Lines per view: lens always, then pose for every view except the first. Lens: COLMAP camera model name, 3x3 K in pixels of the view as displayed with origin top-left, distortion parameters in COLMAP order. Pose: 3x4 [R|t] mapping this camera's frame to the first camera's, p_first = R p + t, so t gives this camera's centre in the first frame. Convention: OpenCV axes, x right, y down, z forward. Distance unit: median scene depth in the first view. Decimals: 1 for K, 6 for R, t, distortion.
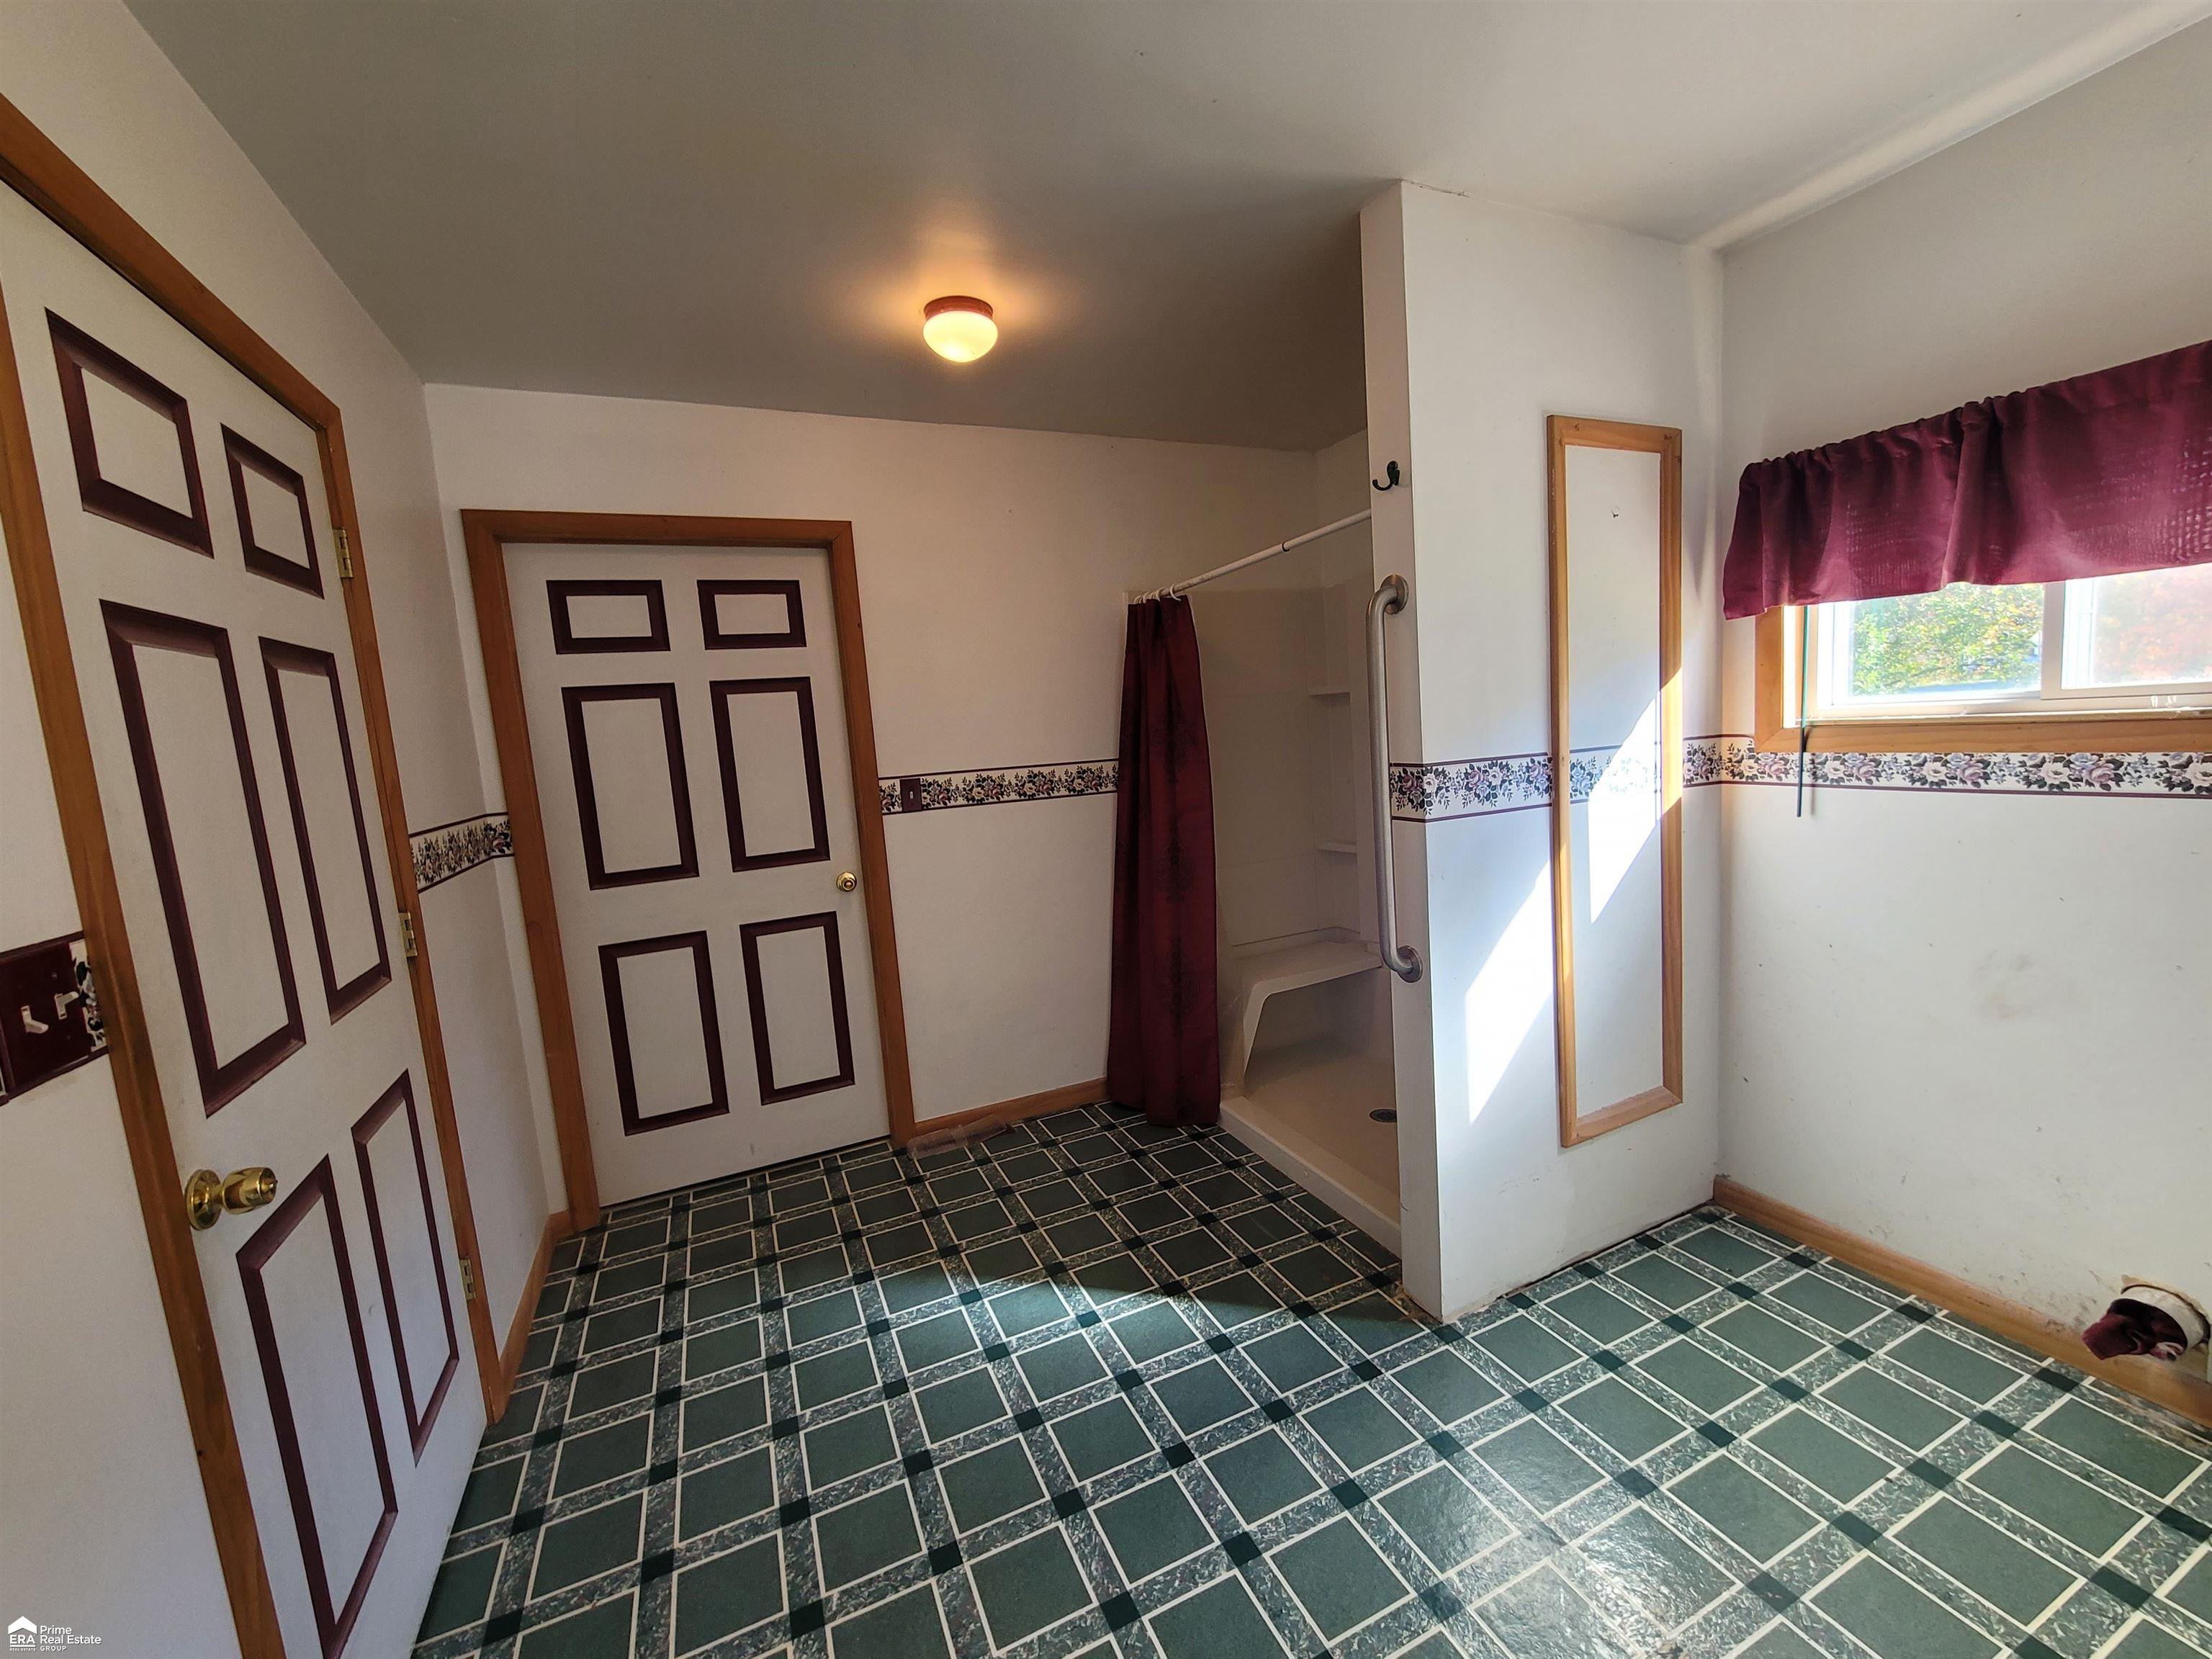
lens RADIAL K [[903.5, 0, 1130.9], [0, 903.5, 822.9], [0, 0, 1]] dist [0.003830, -0.003069]
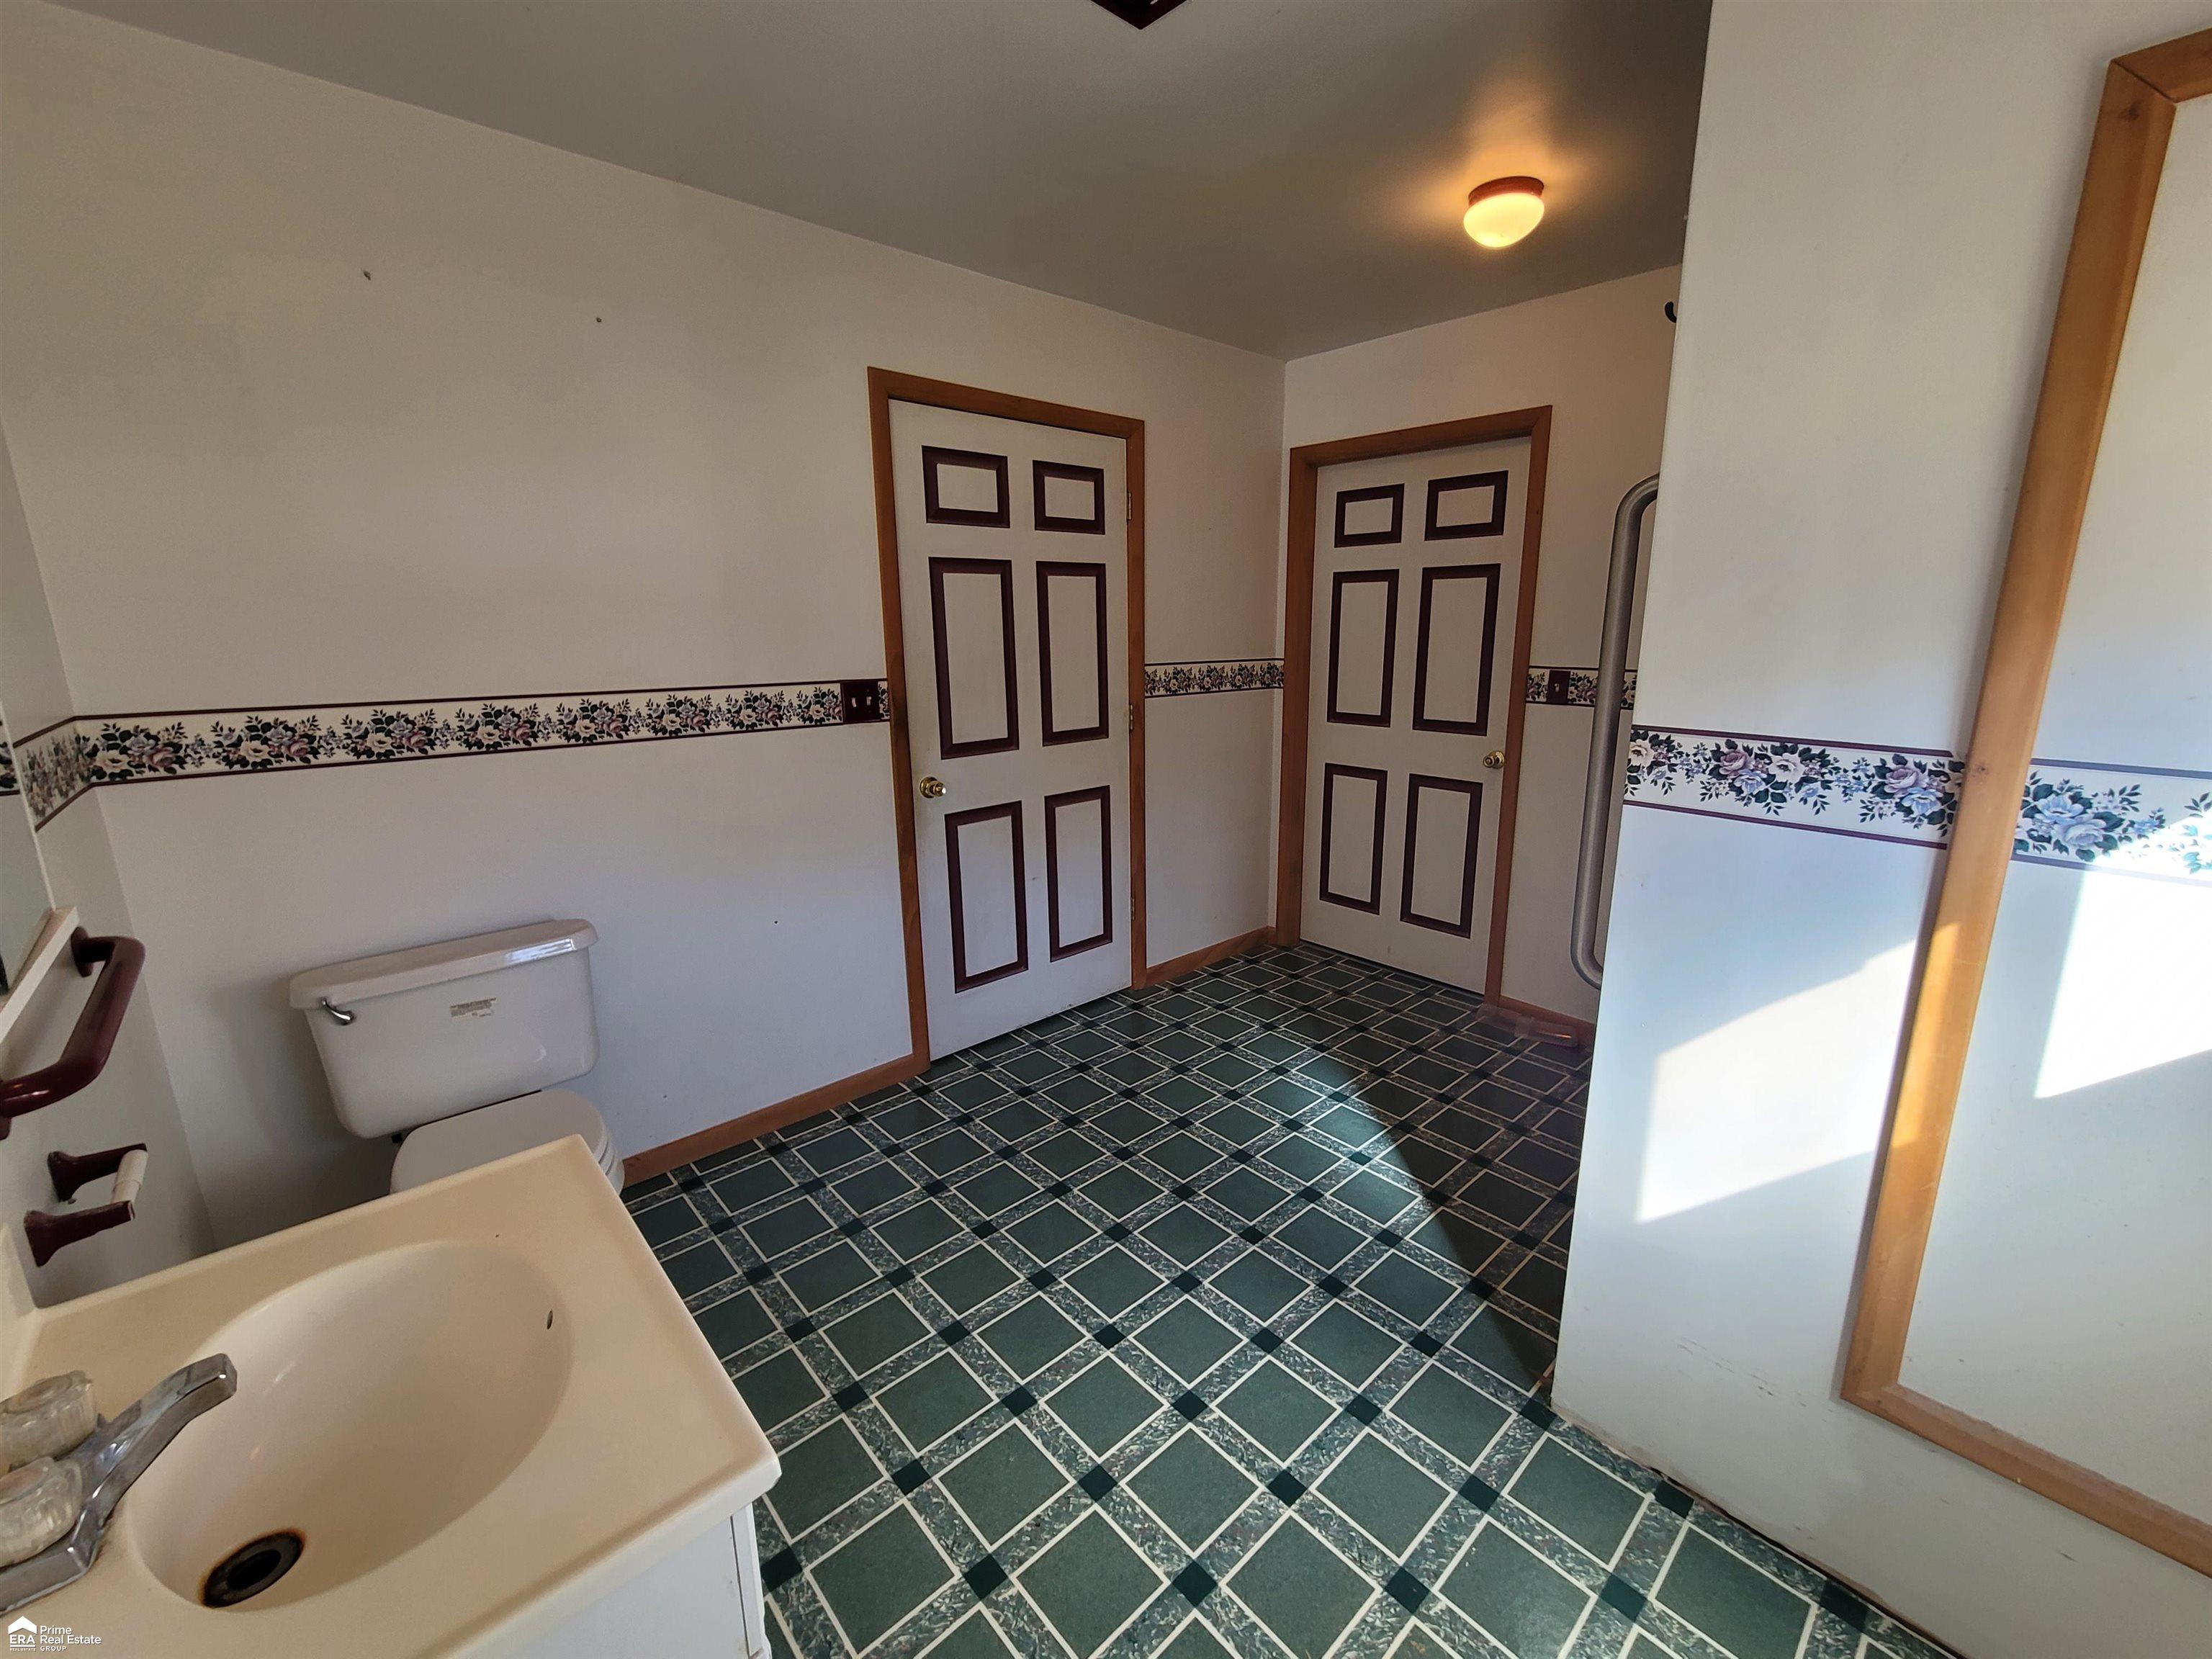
lens RADIAL K [[903.5, 0, 1130.9], [0, 903.5, 822.9], [0, 0, 1]] dist [0.003830, -0.003069]
pose [[0.306509, 0.274772, -0.911347, 0.746095], [-0.123857, 0.960803, 0.248027, -0.101001], [0.943775, 0.036855, 0.328527, 0.315974]]
